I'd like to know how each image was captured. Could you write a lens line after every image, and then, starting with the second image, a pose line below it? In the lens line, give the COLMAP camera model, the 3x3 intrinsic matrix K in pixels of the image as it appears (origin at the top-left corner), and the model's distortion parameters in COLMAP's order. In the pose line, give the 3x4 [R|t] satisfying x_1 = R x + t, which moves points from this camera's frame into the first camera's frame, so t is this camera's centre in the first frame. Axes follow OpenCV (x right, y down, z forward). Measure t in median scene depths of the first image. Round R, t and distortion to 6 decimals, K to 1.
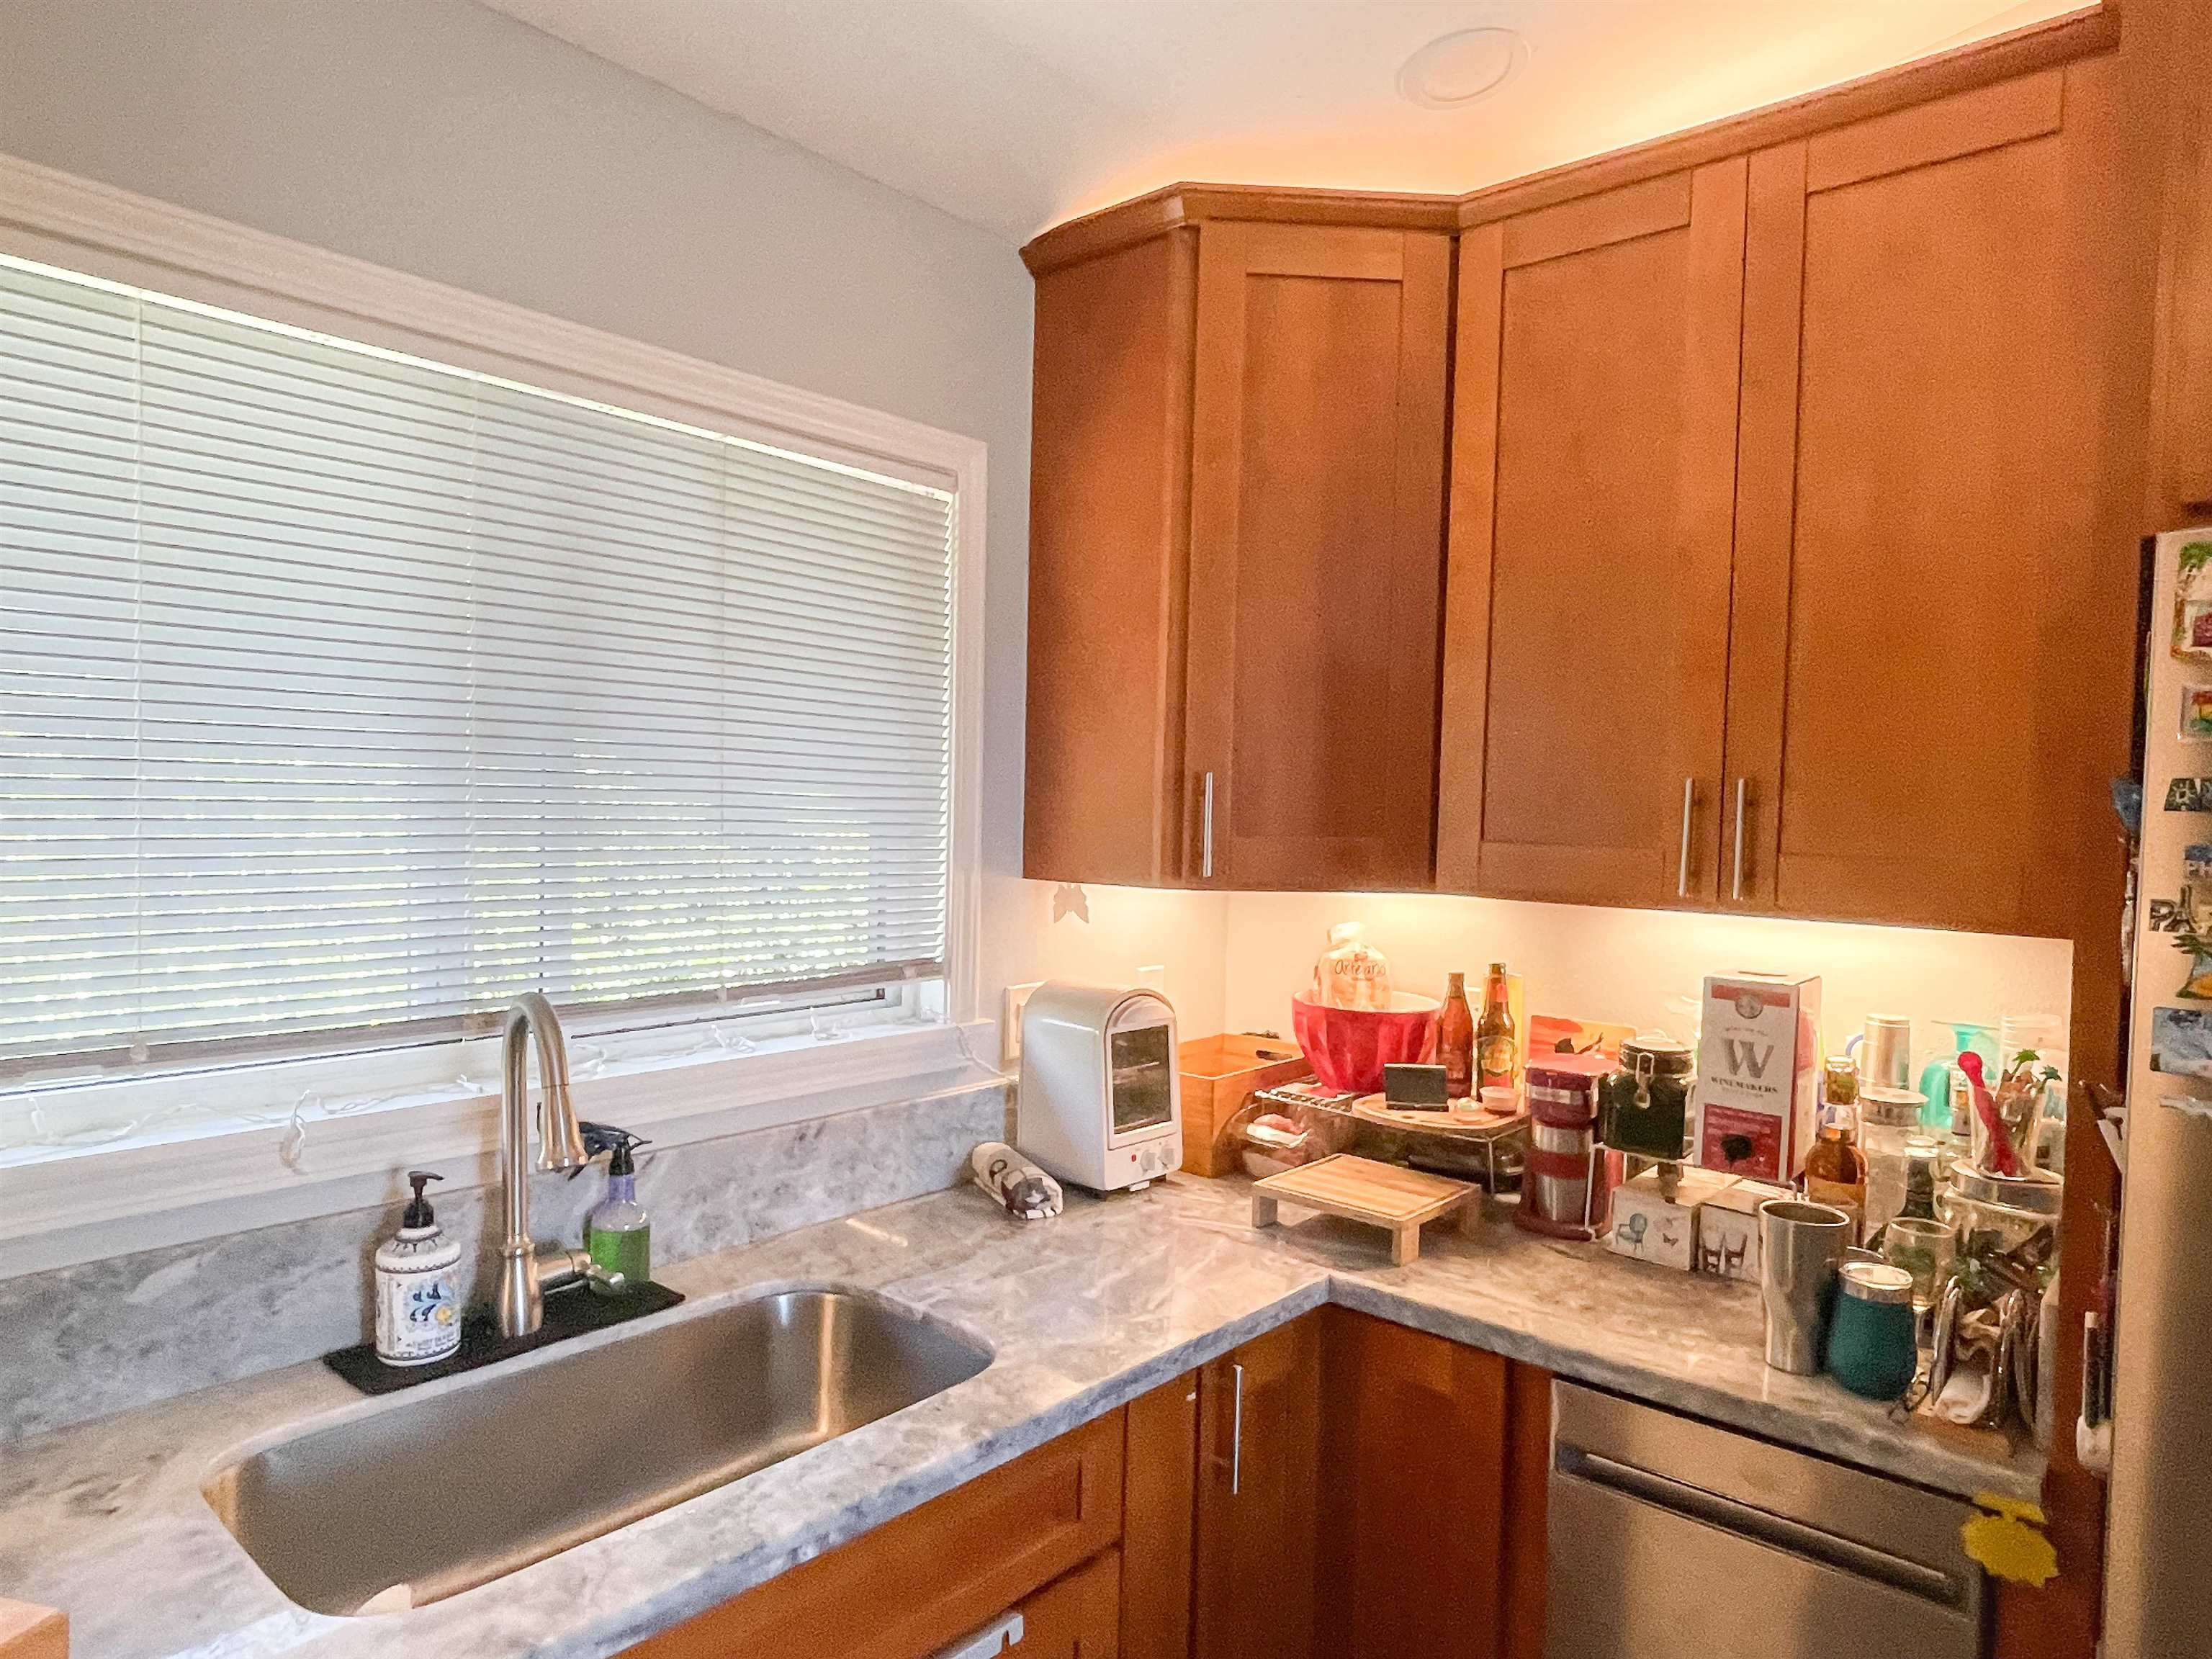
lens RADIAL K [[1330.2, 0, 1090.5], [0, 1330.2, 841.6], [0, 0, 1]] dist [-0.002907, -0.006673]
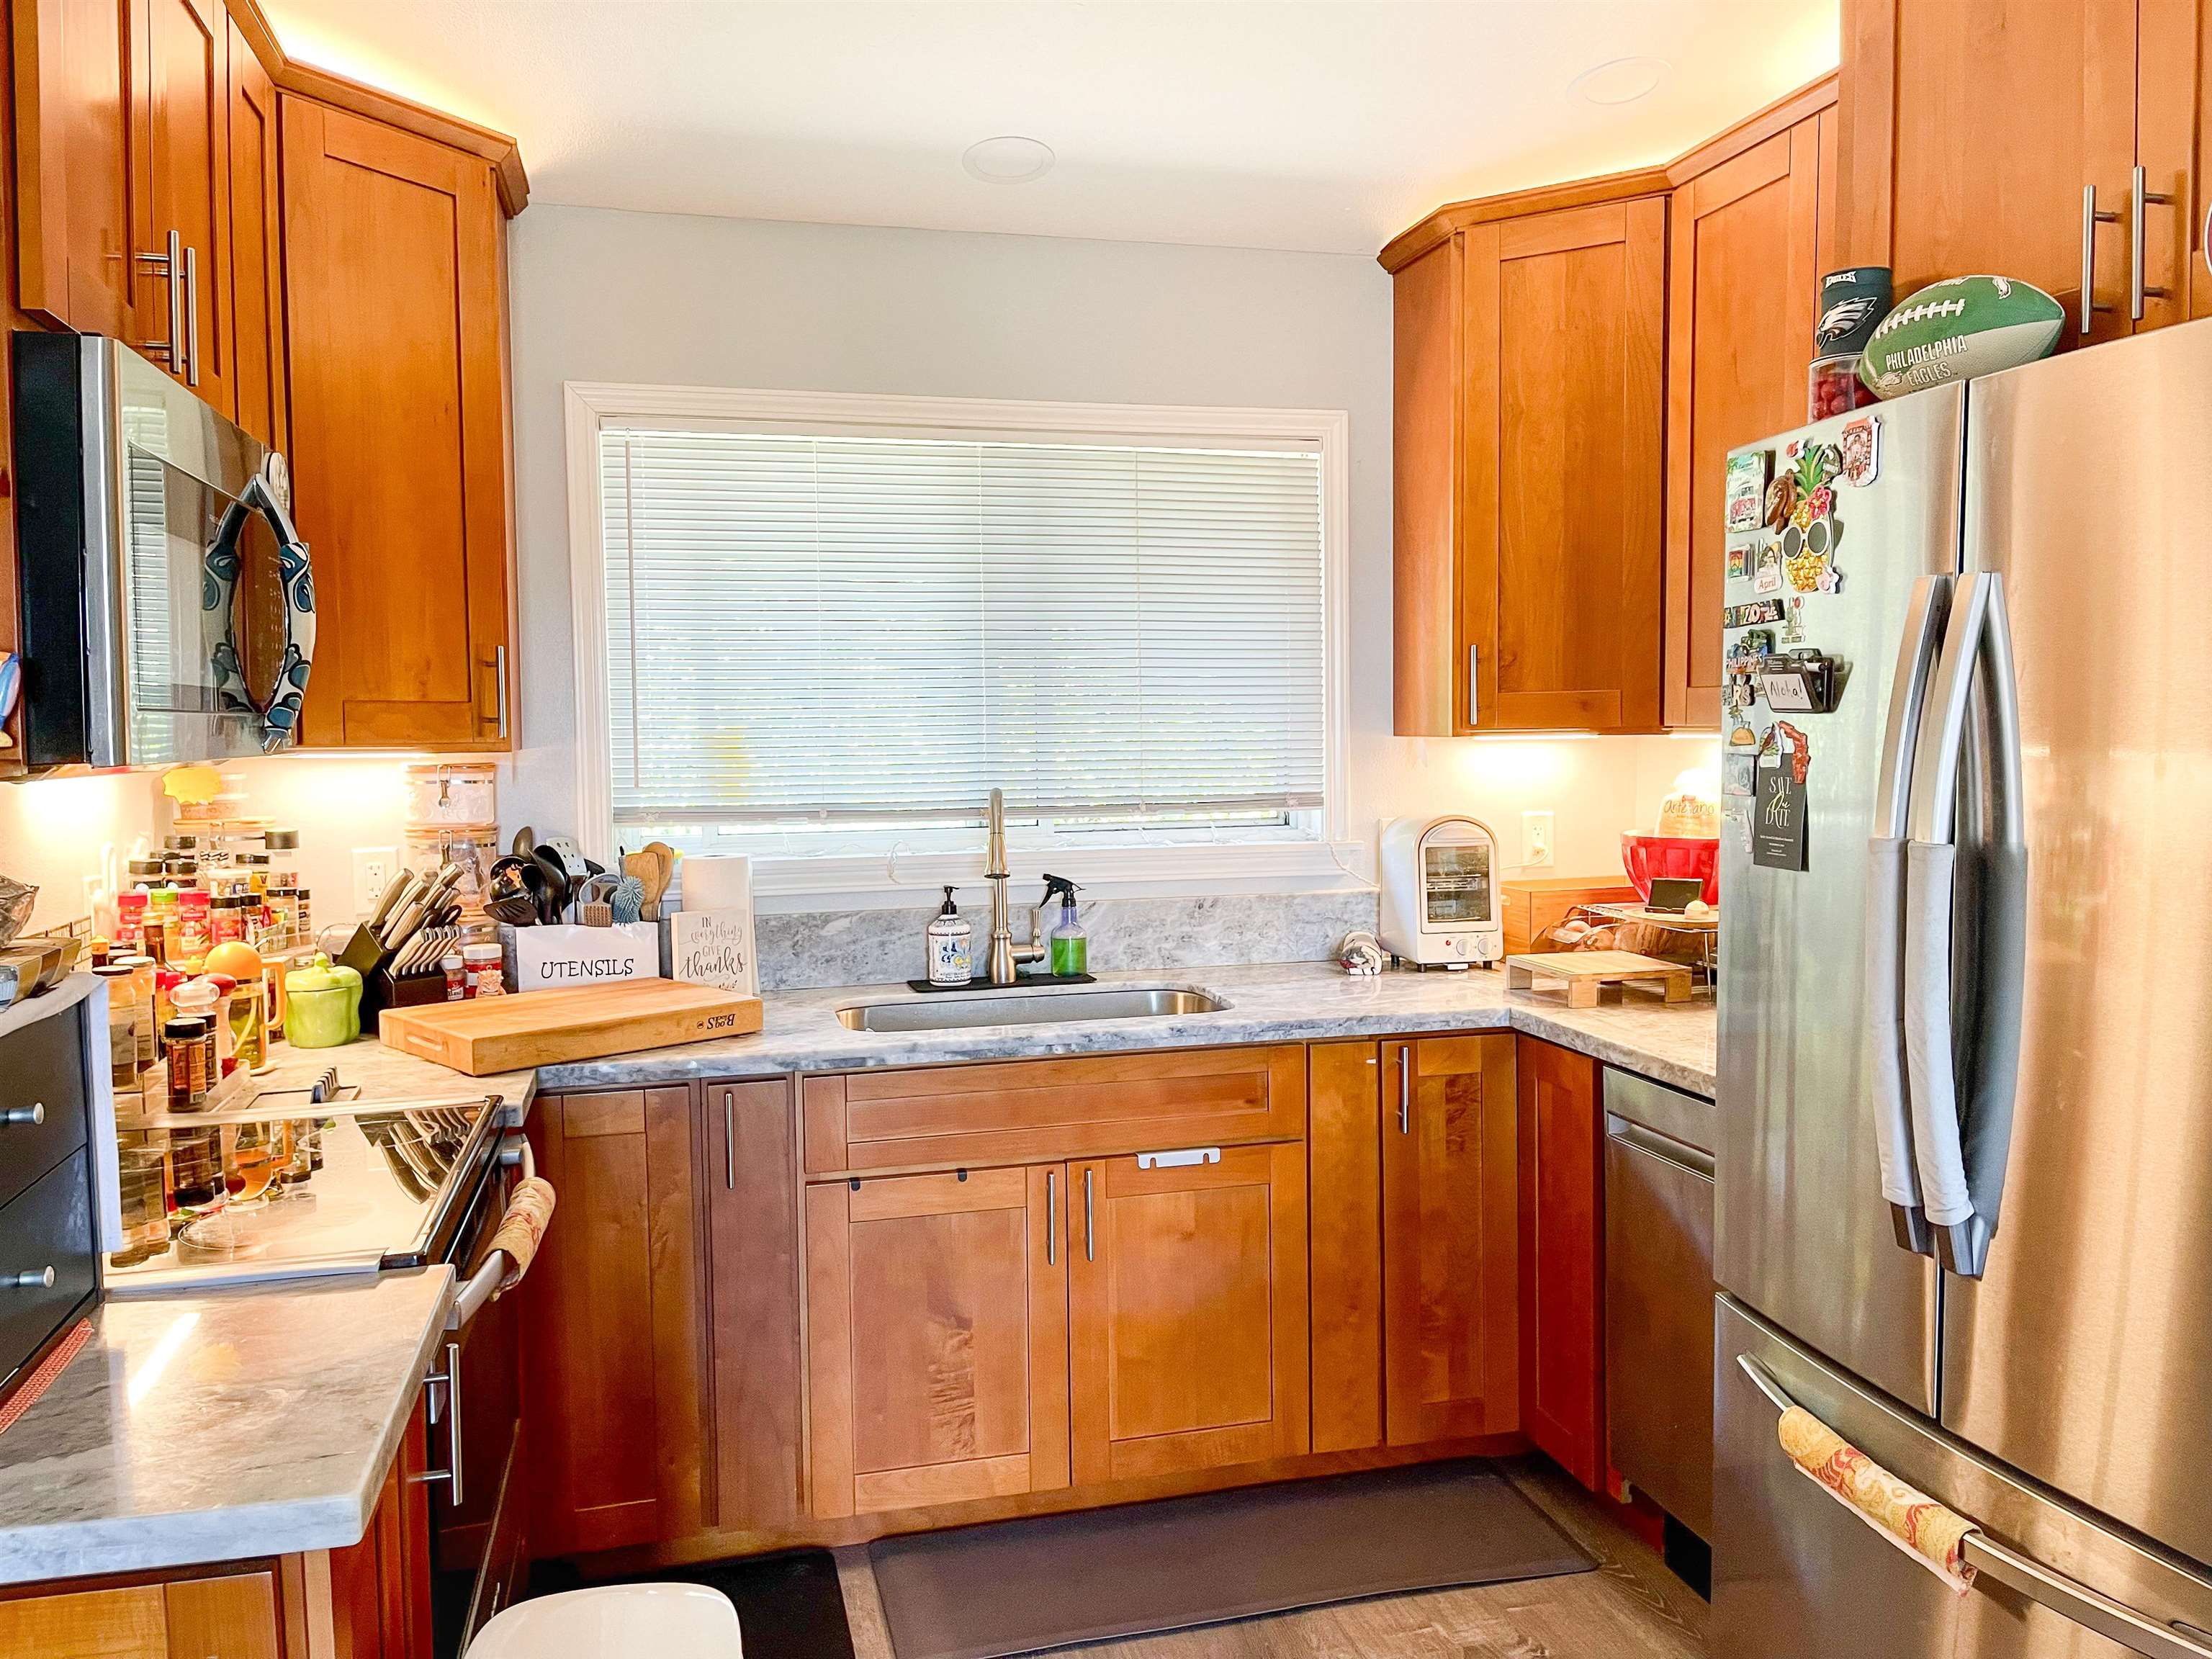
lens RADIAL K [[1628.3, 0, 1120.6], [0, 1628.3, 814.7], [0, 0, 1]] dist [0.005994, -0.002624]
pose [[0.834098, -0.001191, -0.551615, 0.758907], [0.012694, 0.999774, 0.017036, 0.092736], [0.551470, -0.021212, 0.833925, -0.606124]]
